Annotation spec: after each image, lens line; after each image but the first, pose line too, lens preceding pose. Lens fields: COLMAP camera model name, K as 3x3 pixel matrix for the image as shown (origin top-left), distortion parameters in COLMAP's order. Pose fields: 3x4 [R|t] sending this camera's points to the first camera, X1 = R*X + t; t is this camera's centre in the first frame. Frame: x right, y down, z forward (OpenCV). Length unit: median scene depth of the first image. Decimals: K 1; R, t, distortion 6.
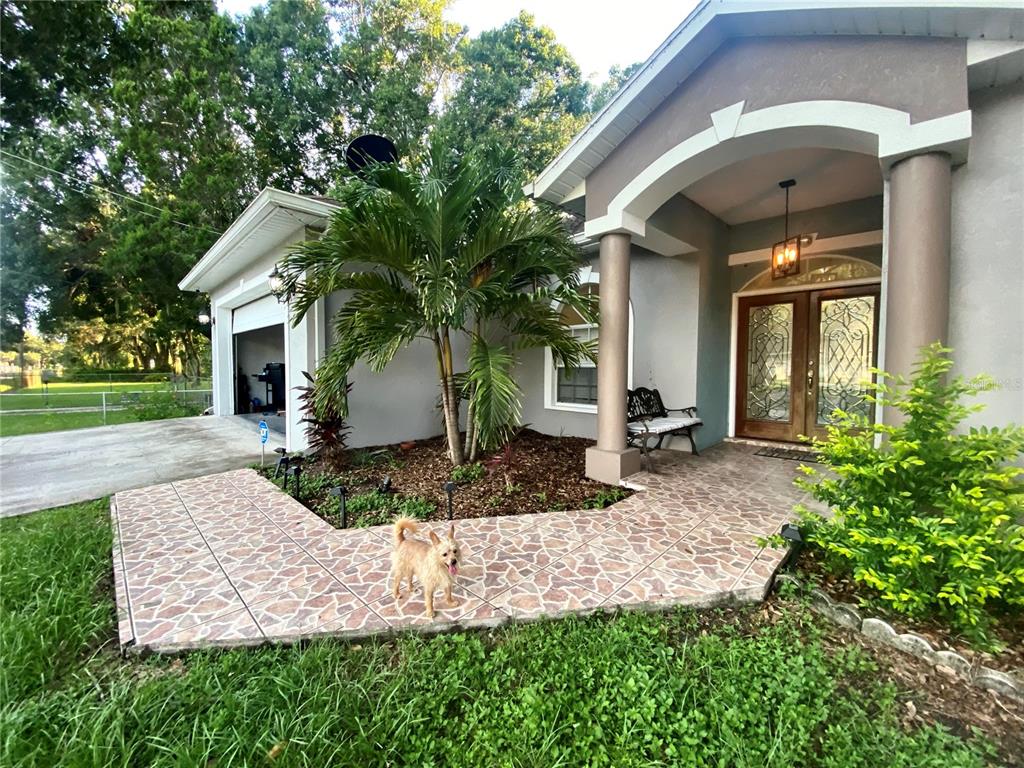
lens RADIAL K [[415.2, 0, 508.7], [0, 415.2, 385.1], [0, 0, 1]] dist [0.025600, -0.021432]
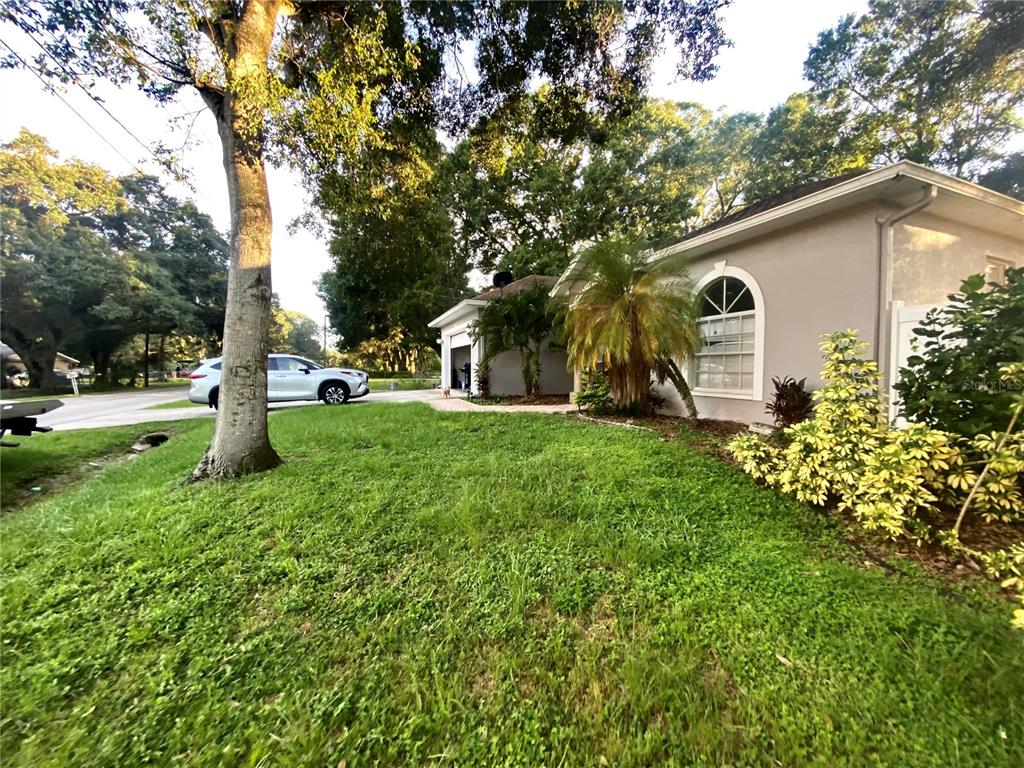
lens RADIAL K [[416.6, 0, 511.3], [0, 416.6, 383.6], [0, 0, 1]] dist [0.031595, -0.026146]
pose [[0.912963, 0.010770, -0.407899, 0.428857], [-0.016115, 0.999823, -0.009670, 0.062873], [0.407723, 0.015402, 0.912976, -0.714842]]
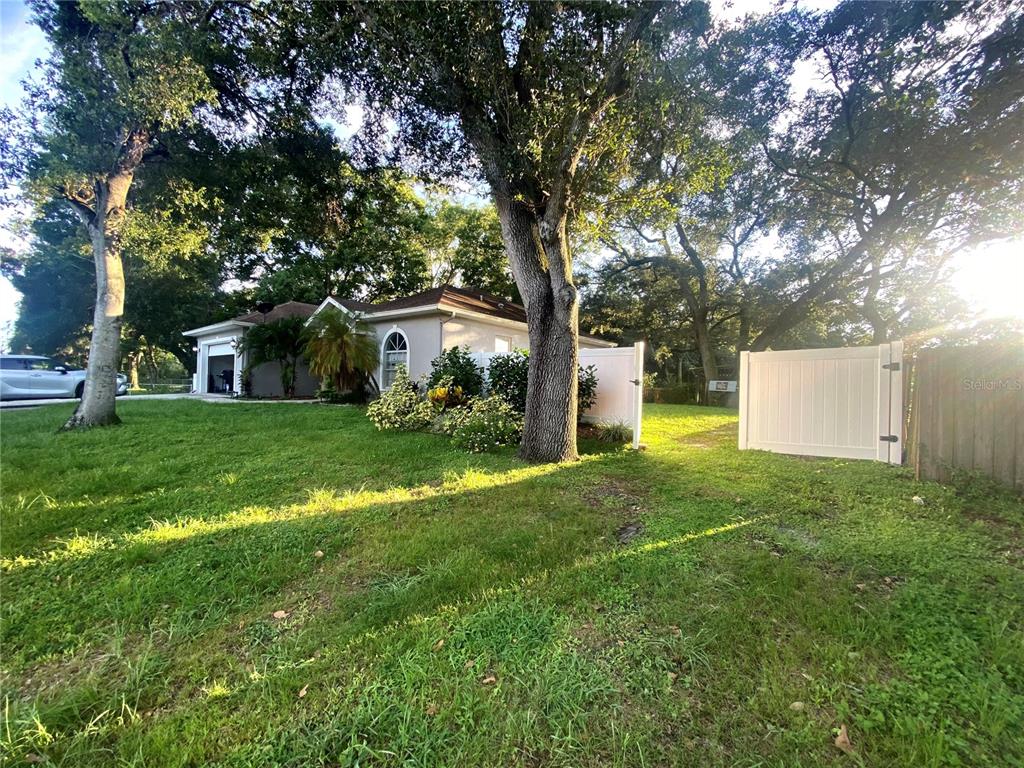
lens RADIAL K [[416.6, 0, 511.3], [0, 416.6, 383.6], [0, 0, 1]] dist [0.031595, -0.026146]
pose [[0.993856, 0.020396, 0.108786, 0.723413], [-0.014699, 0.998491, -0.052916, 0.119978], [-0.109701, 0.050992, 0.992656, -1.429794]]
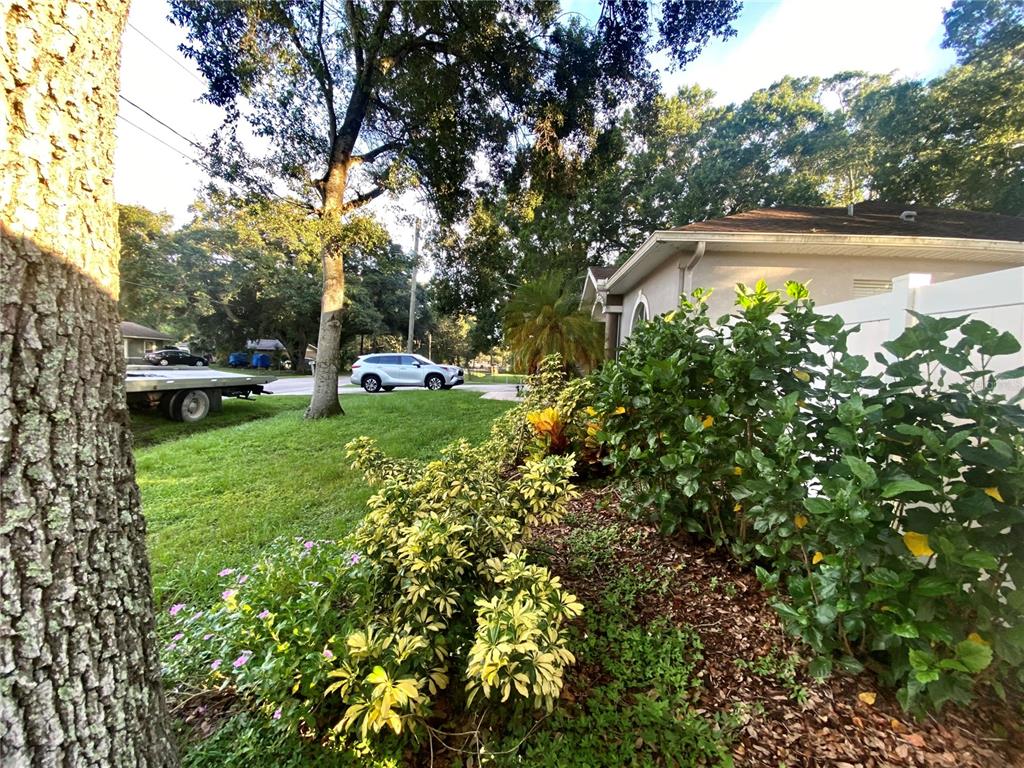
lens RADIAL K [[418.3, 0, 507.7], [0, 418.3, 384.8], [0, 0, 1]] dist [0.021292, -0.019920]
pose [[0.666229, 0.057829, -0.743502, 0.969227], [-0.068855, 0.997500, 0.015886, 0.048348], [0.742562, 0.040610, 0.668545, -0.716334]]
